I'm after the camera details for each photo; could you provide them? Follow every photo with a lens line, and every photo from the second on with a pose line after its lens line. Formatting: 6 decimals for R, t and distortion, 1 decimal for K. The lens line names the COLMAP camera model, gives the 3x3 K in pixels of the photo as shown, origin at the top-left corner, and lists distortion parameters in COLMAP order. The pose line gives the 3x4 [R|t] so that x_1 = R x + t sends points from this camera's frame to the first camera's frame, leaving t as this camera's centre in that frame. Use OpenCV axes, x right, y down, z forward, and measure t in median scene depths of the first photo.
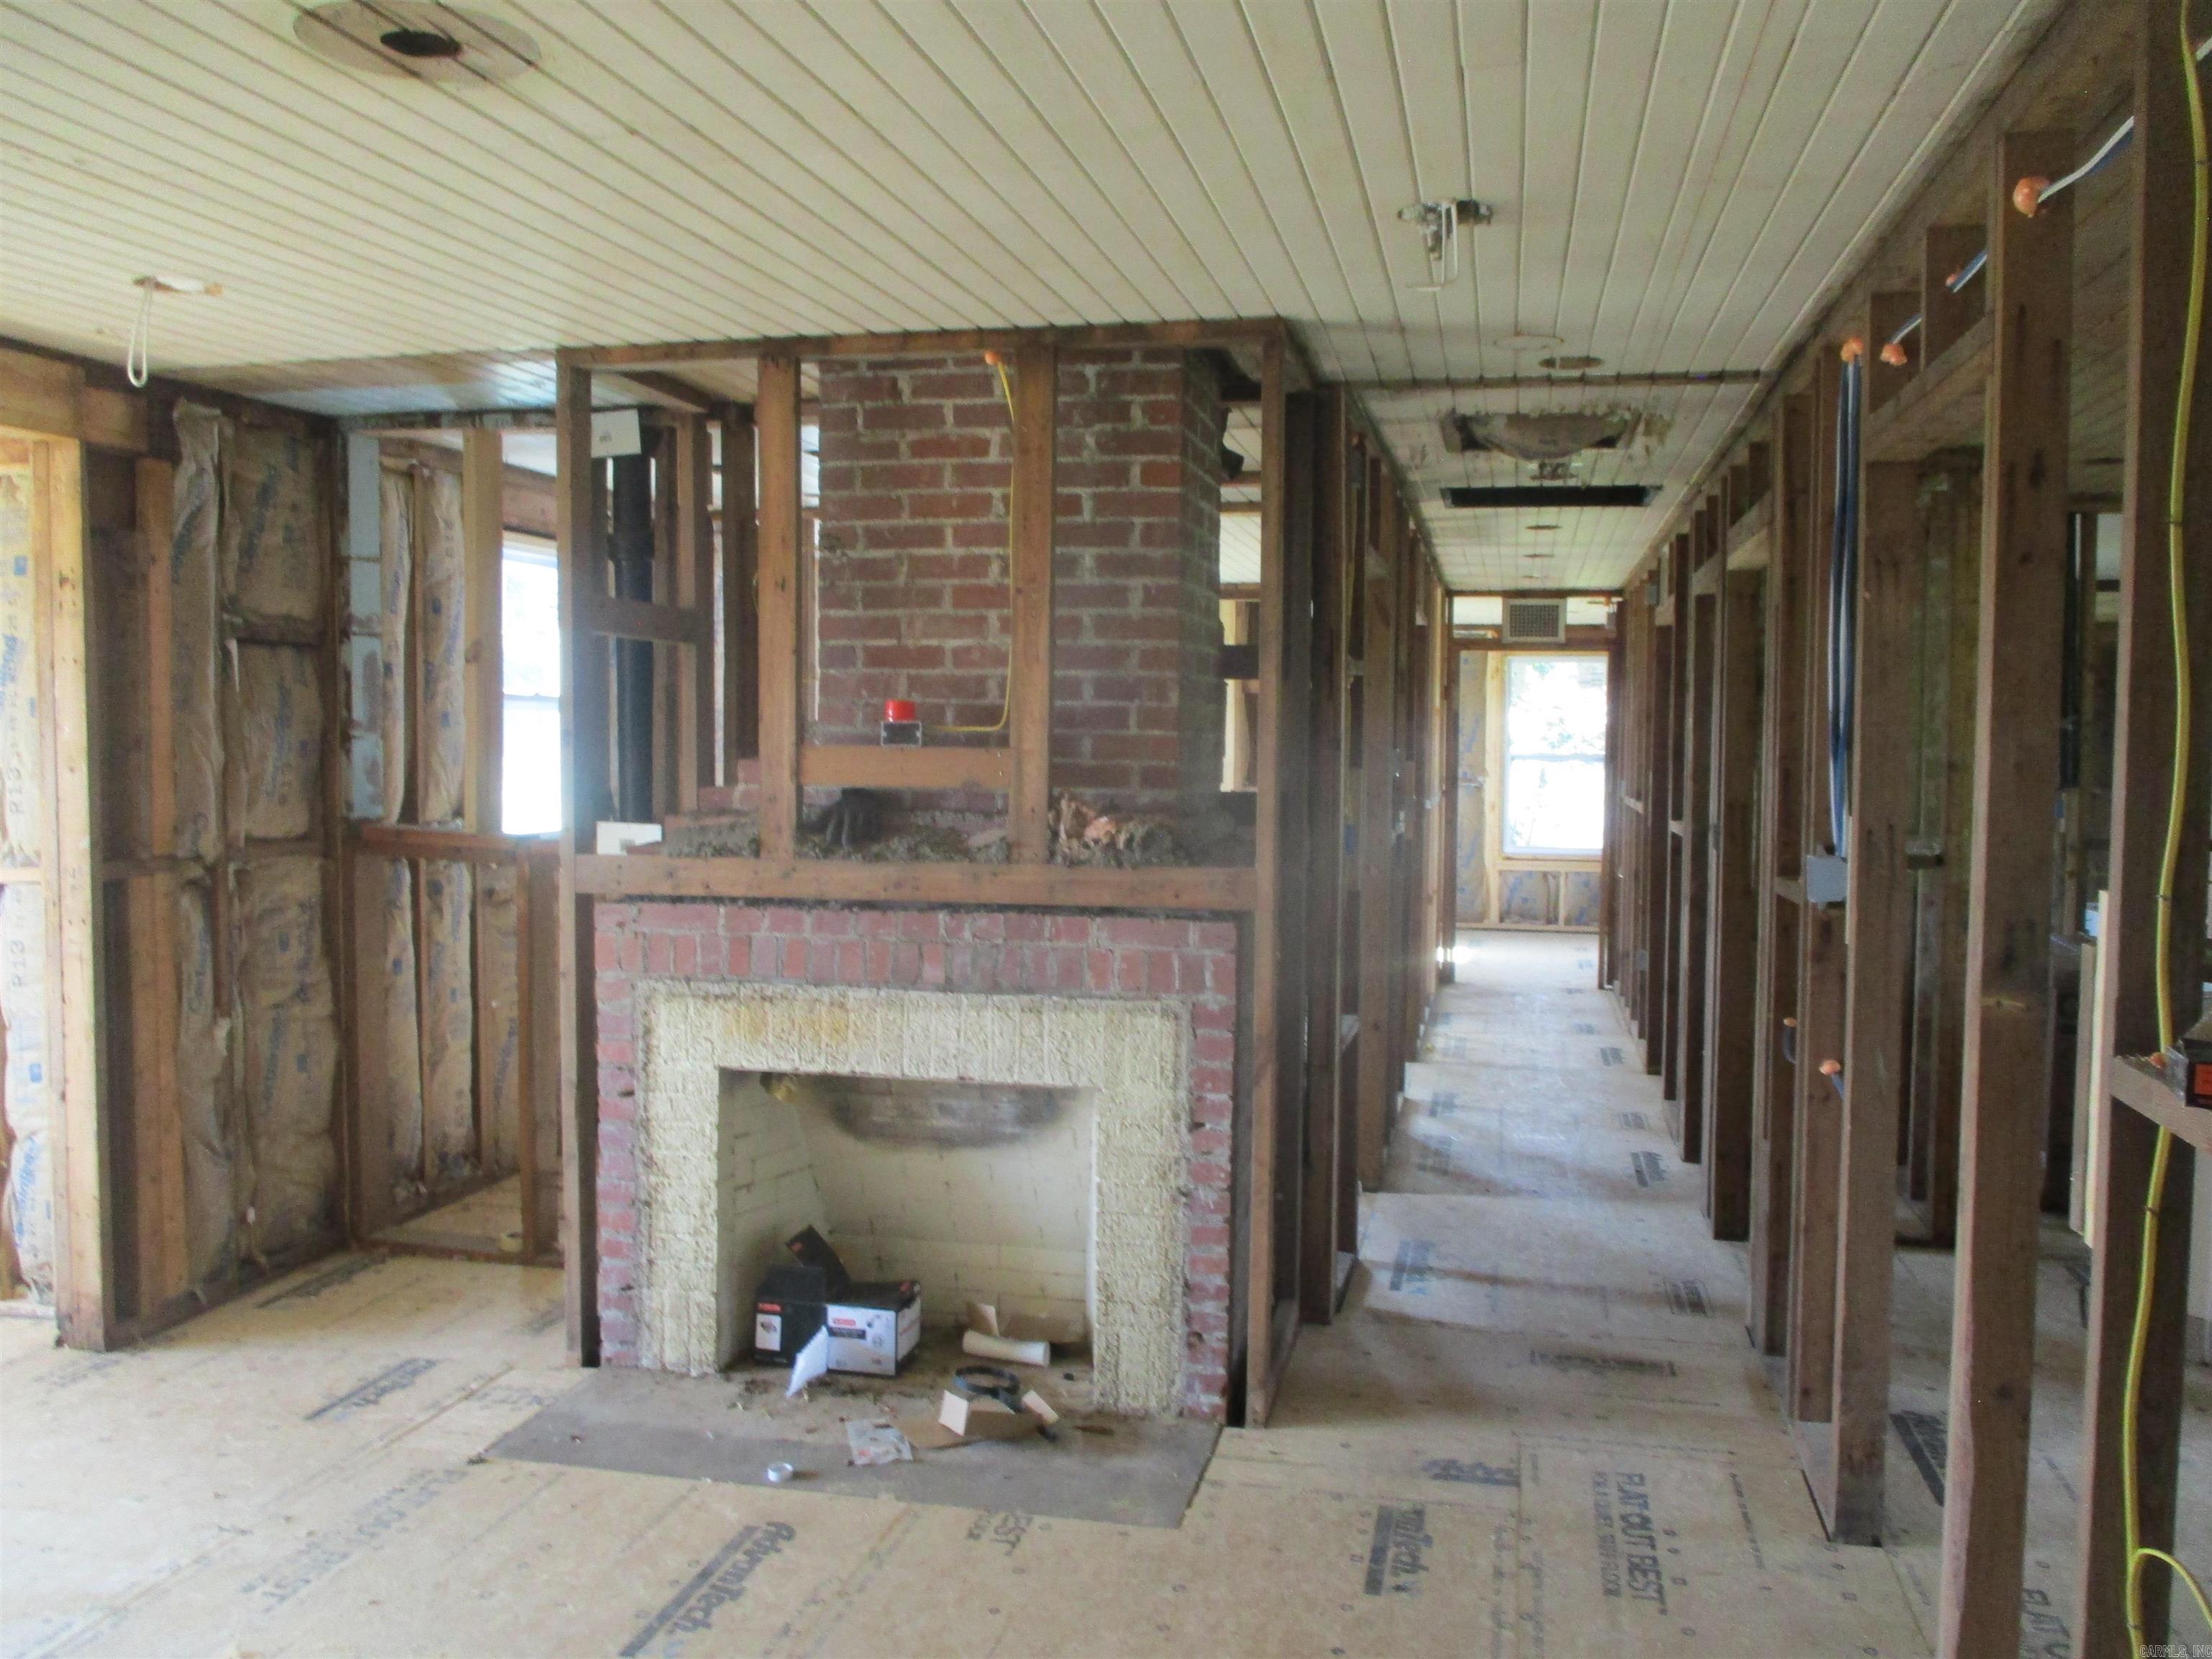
lens RADIAL K [[1858.8, 0, 1110.2], [0, 1858.8, 819.3], [0, 0, 1]] dist [-0.017002, 0.012995]
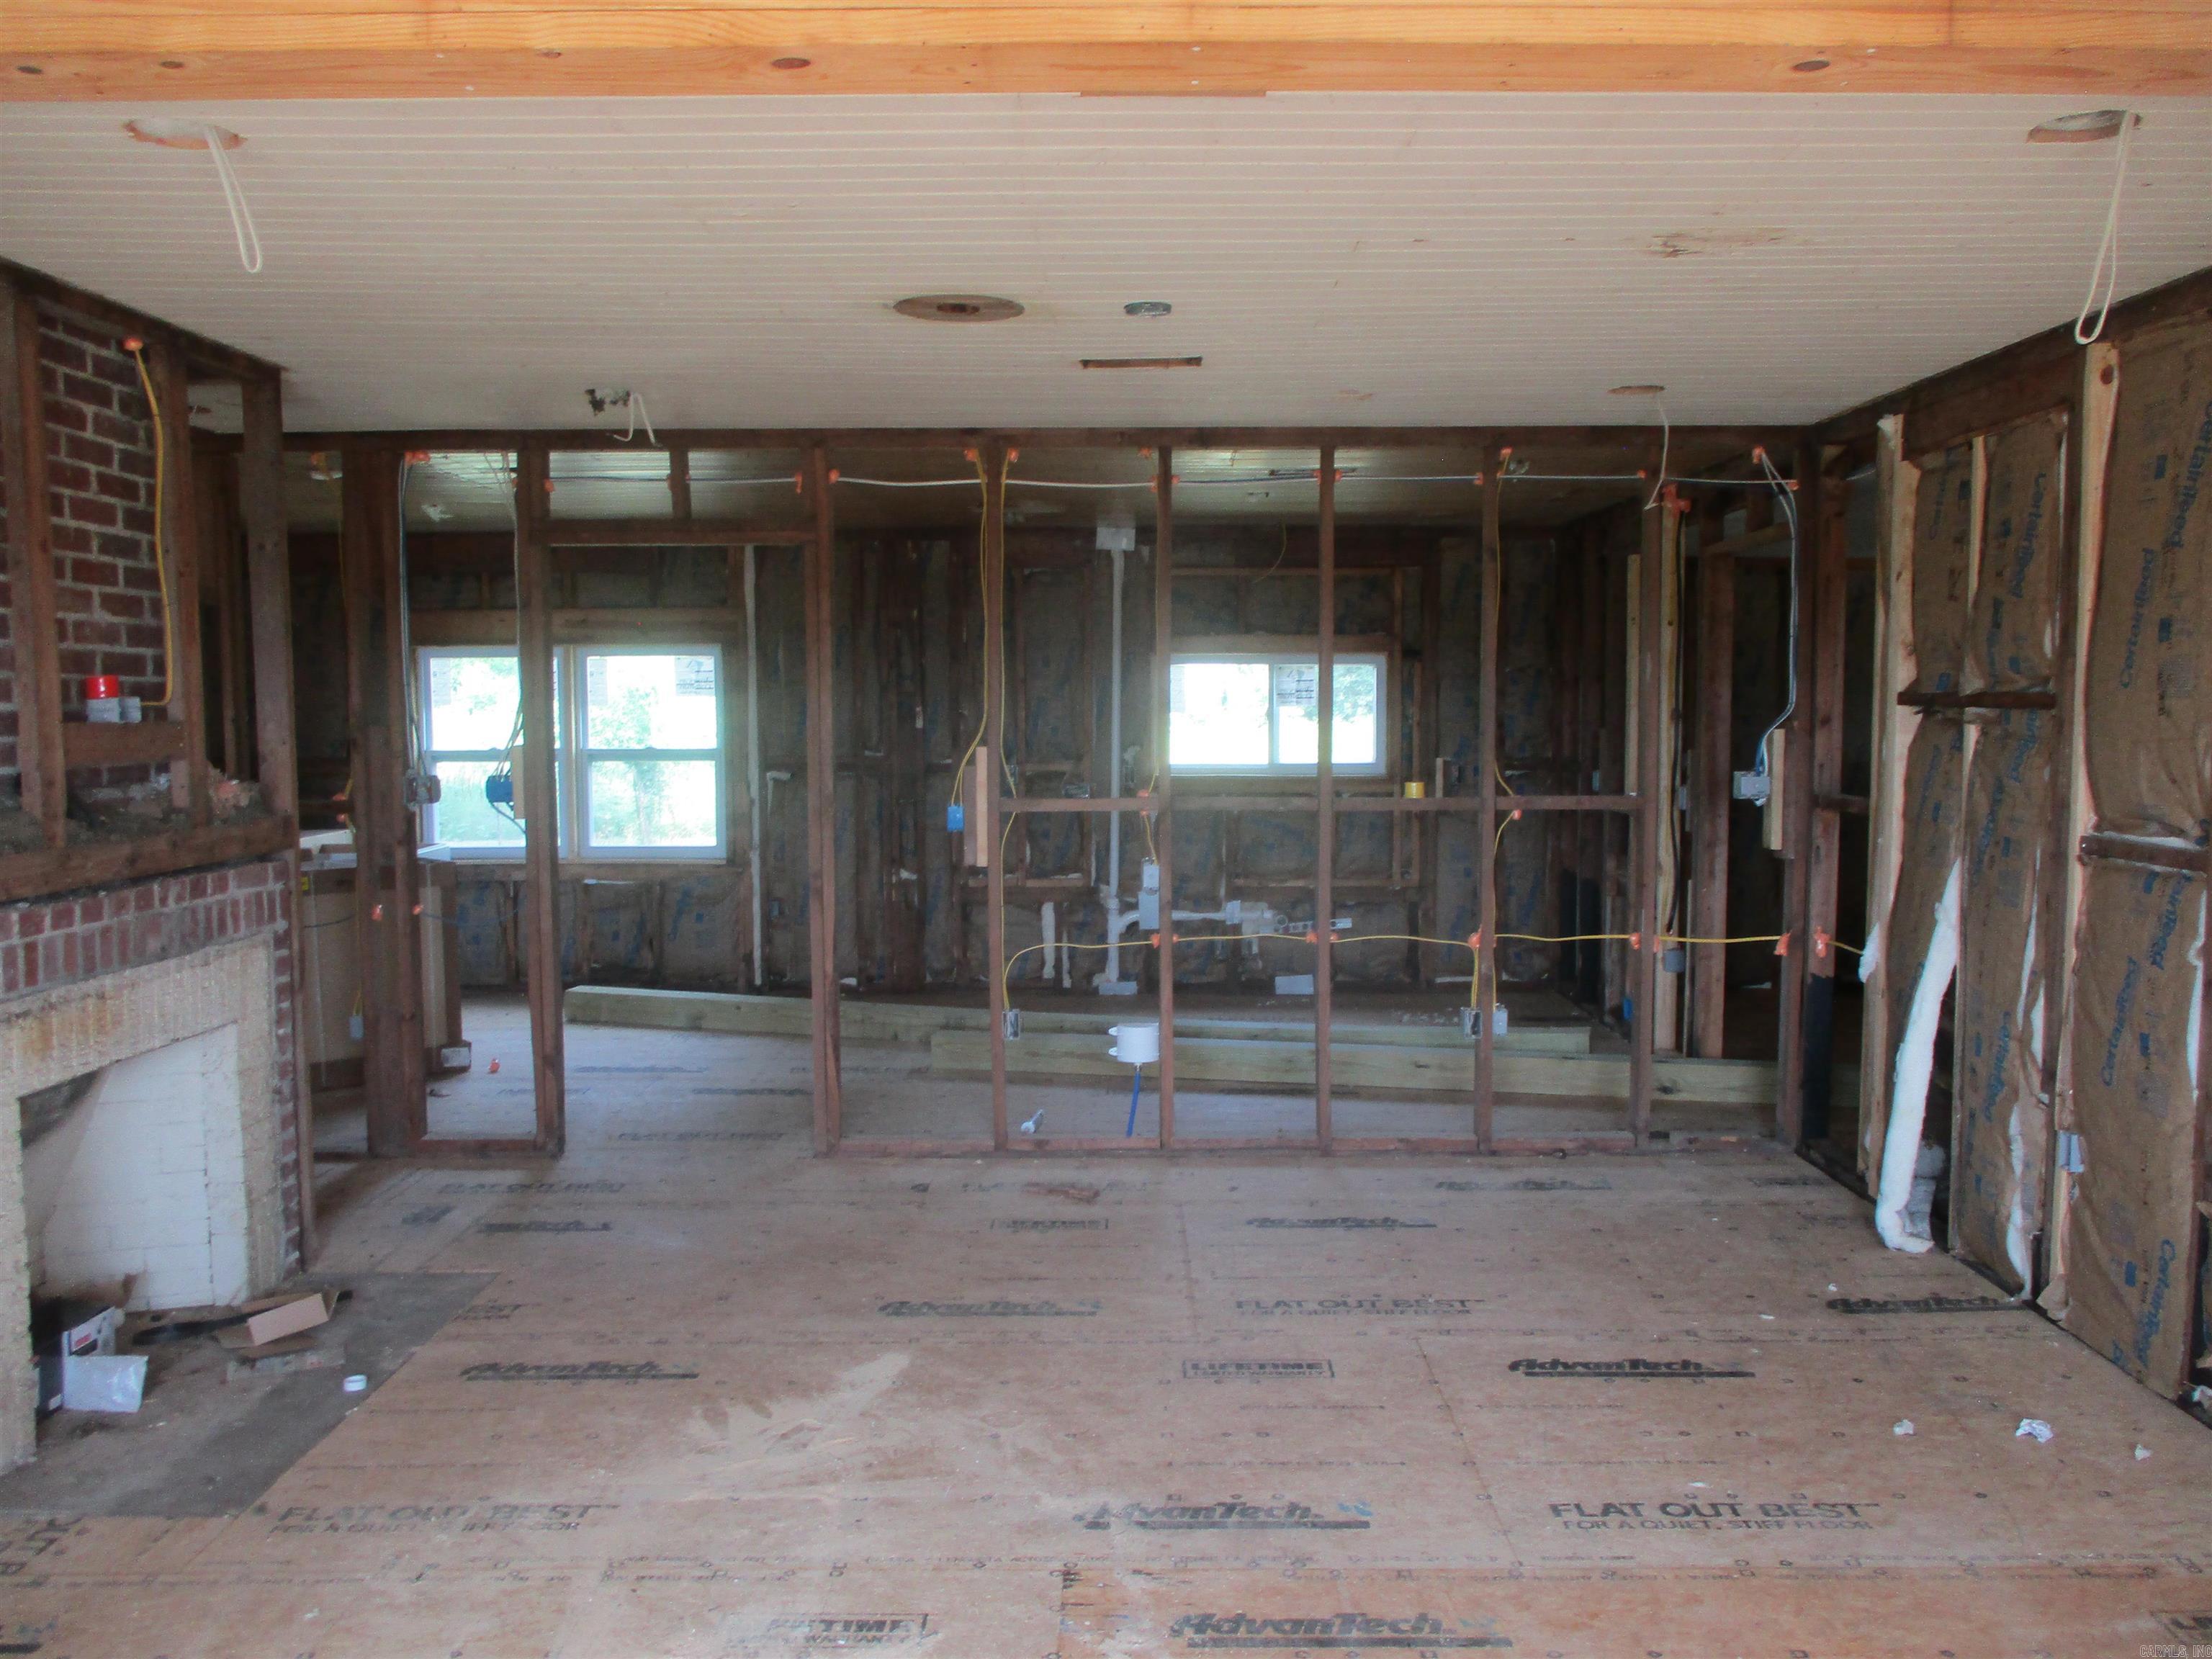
lens RADIAL K [[1858.8, 0, 1103.0], [0, 1858.8, 830.2], [0, 0, 1]] dist [-0.017002, 0.012995]
pose [[-0.213061, -0.075409, 0.974124, -1.249985], [0.053363, 0.994631, 0.088668, -0.044039], [-0.975581, 0.070874, -0.207893, 0.735893]]
